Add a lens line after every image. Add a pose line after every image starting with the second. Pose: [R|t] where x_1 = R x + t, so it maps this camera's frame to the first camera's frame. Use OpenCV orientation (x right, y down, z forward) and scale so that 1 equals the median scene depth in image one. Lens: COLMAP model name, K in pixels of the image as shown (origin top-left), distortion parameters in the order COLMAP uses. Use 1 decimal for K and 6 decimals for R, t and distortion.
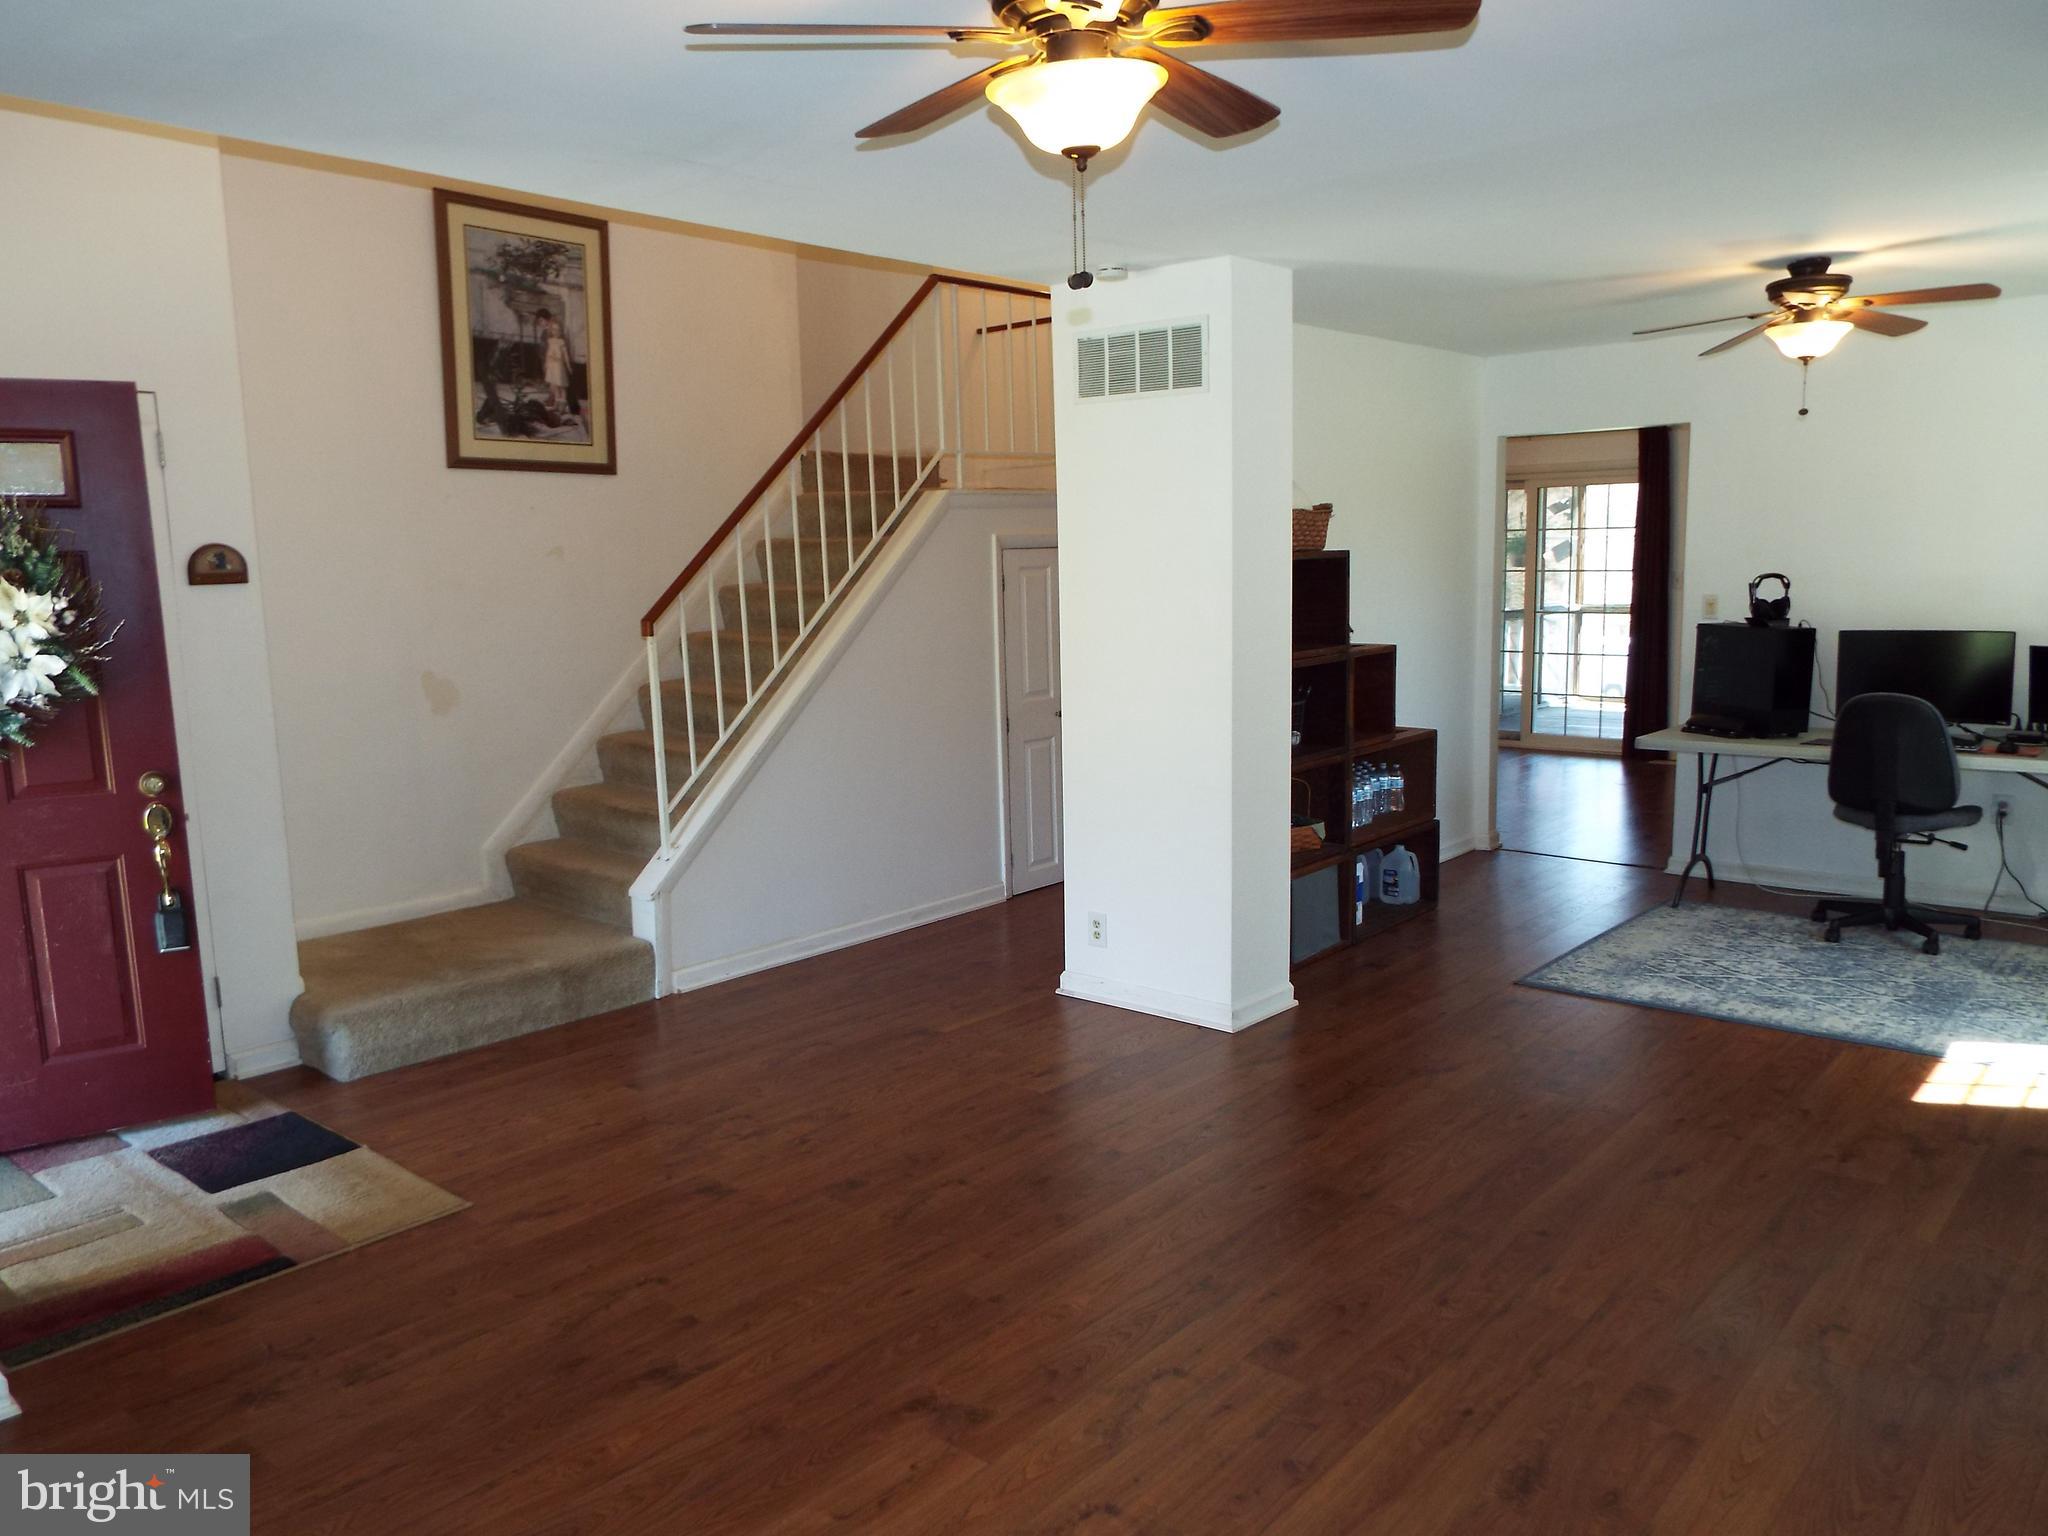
lens RADIAL K [[1470.2, 0, 1014.9], [0, 1470.2, 770.3], [0, 0, 1]] dist [-0.007577, 0.006529]
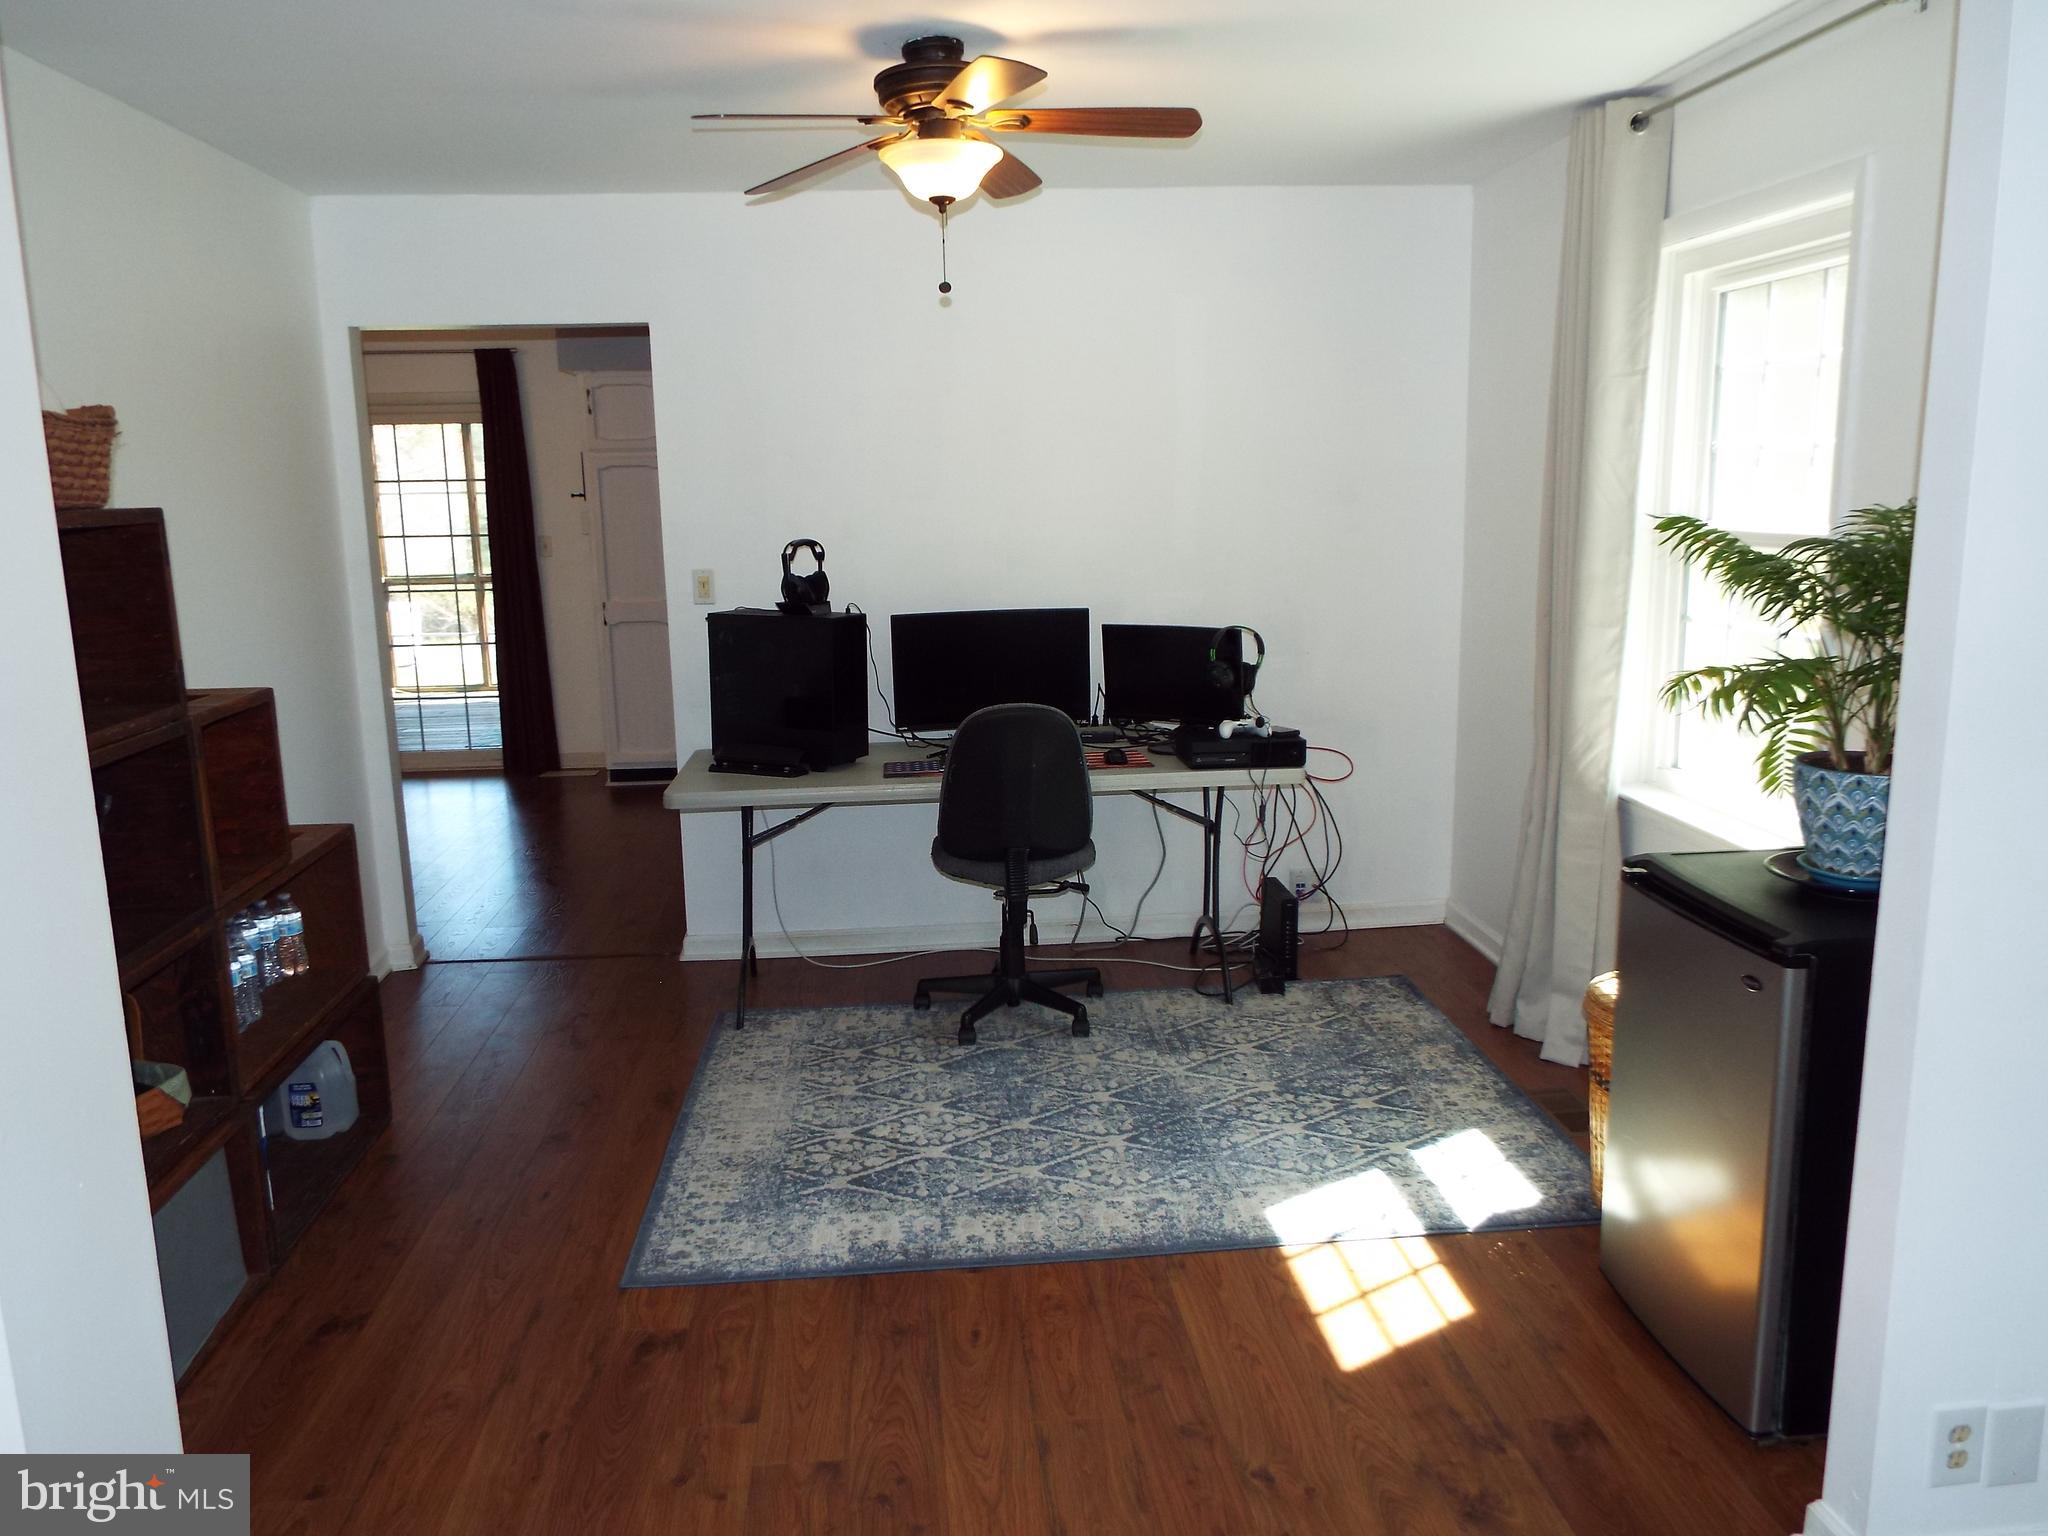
lens RADIAL K [[1470.2, 0, 1014.9], [0, 1470.2, 770.3], [0, 0, 1]] dist [-0.007577, 0.006529]
pose [[0.685880, -0.126409, 0.716651, 0.067667], [0.108112, 0.991569, 0.071431, -0.071173], [-0.719639, 0.028485, 0.693764, 0.490595]]
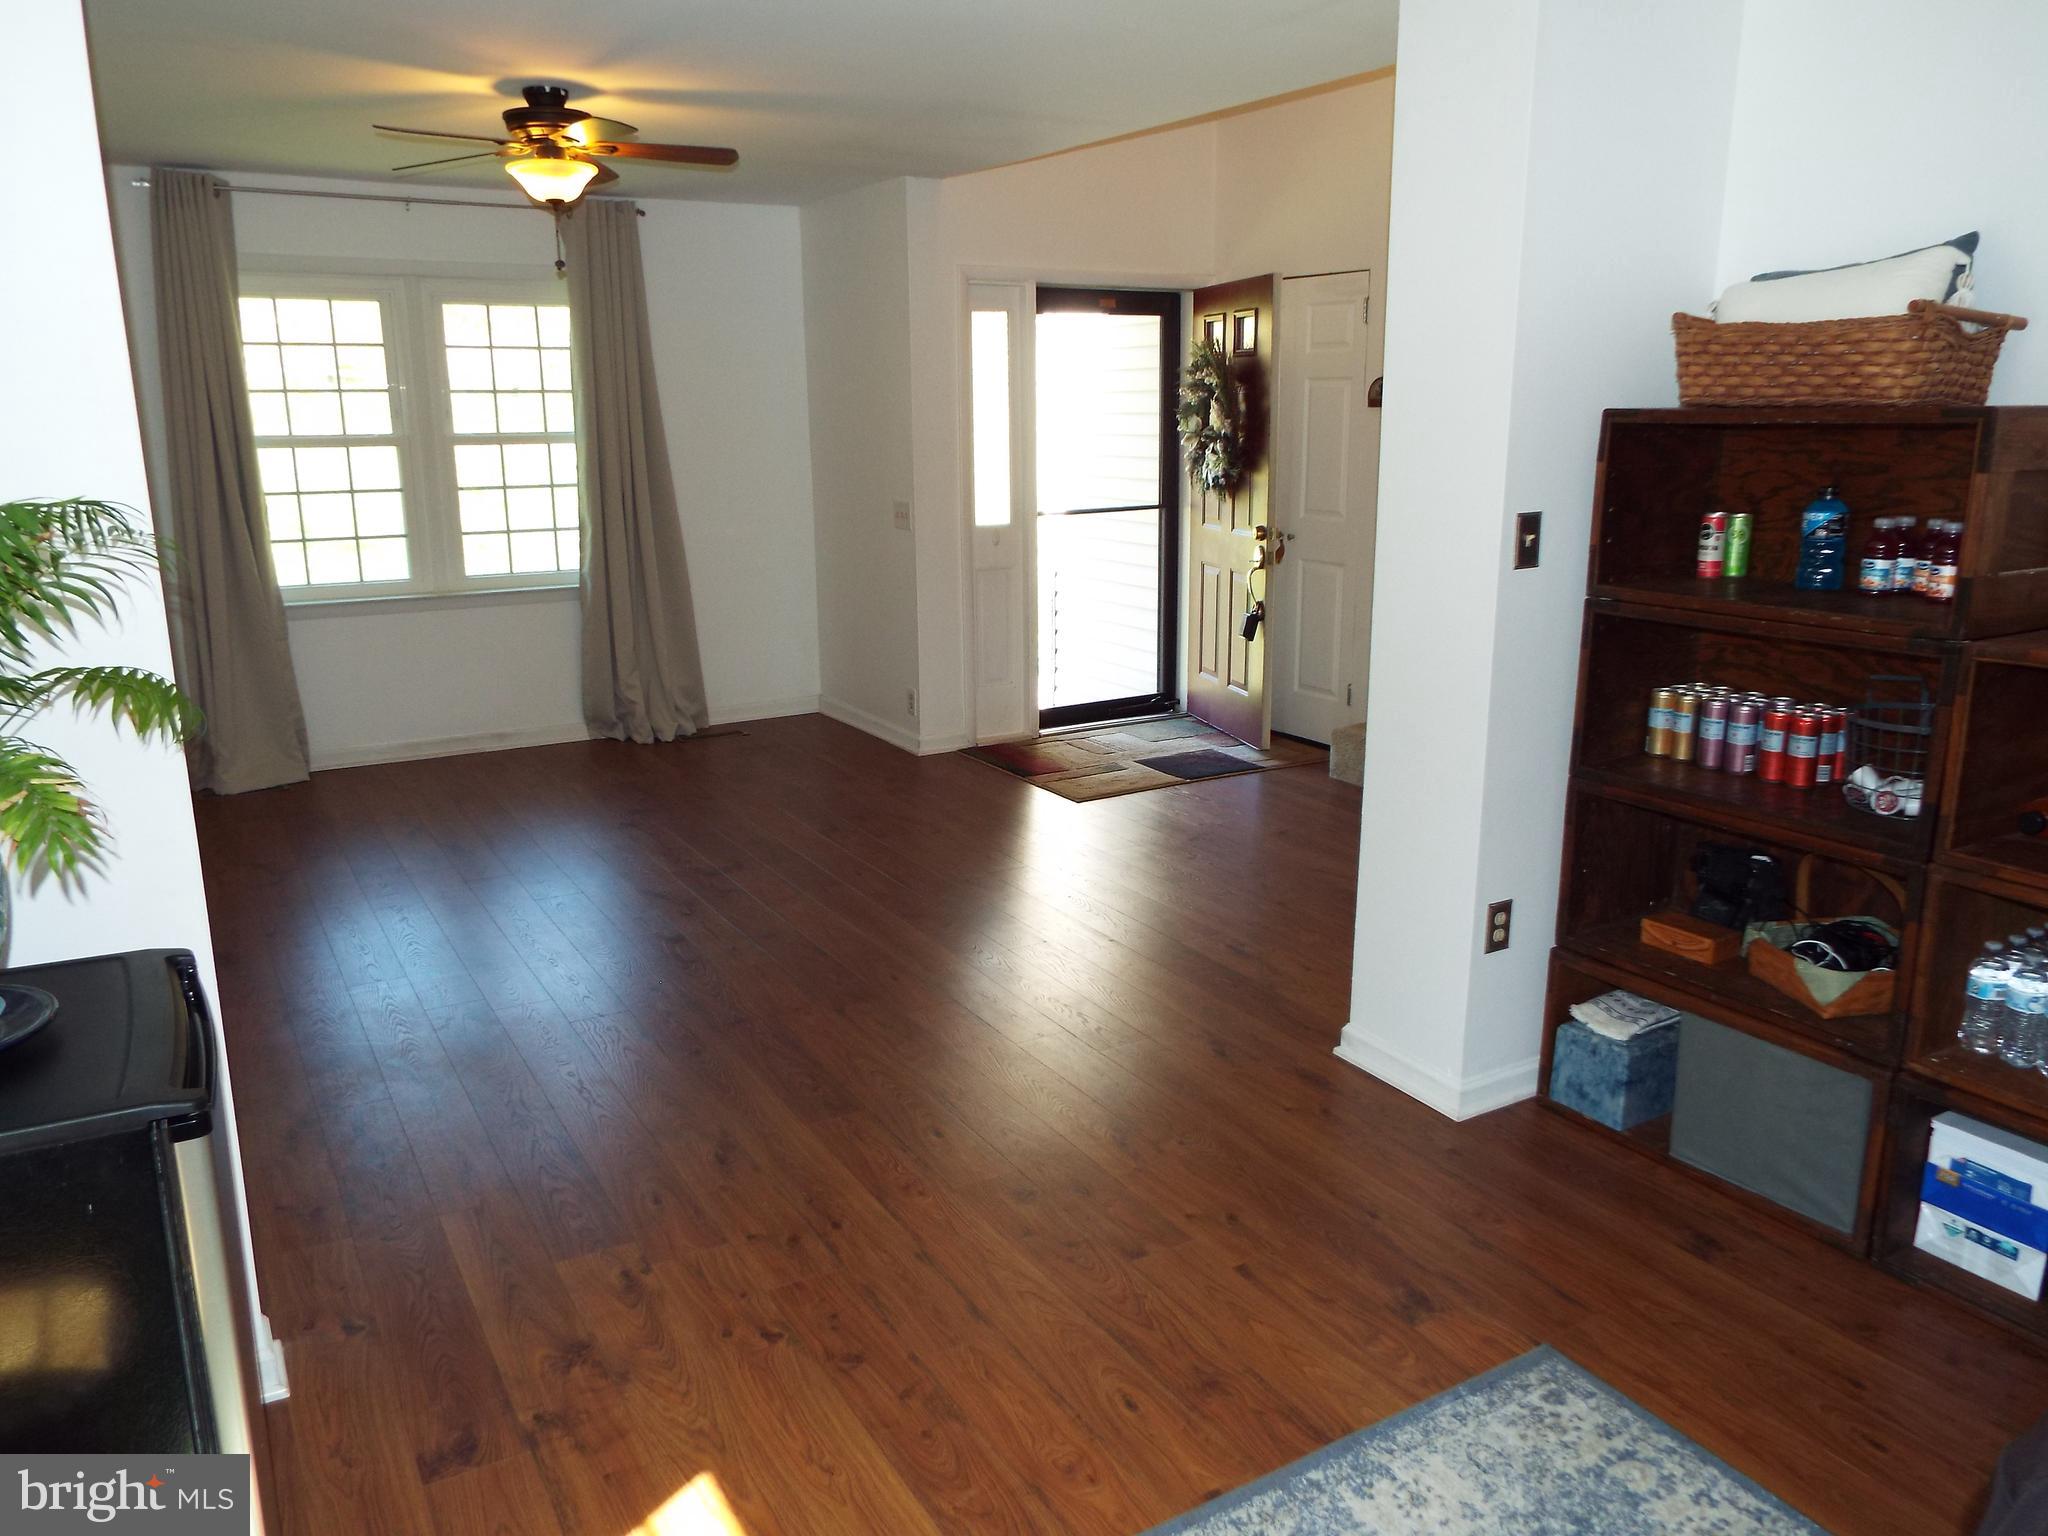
lens RADIAL K [[1470.2, 0, 1014.9], [0, 1470.2, 770.3], [0, 0, 1]] dist [-0.007577, 0.006529]
pose [[-0.299763, 0.258112, -0.918434, 0.758262], [-0.130499, 0.942562, 0.307486, -0.149976], [0.945046, 0.212028, -0.248862, 0.893552]]
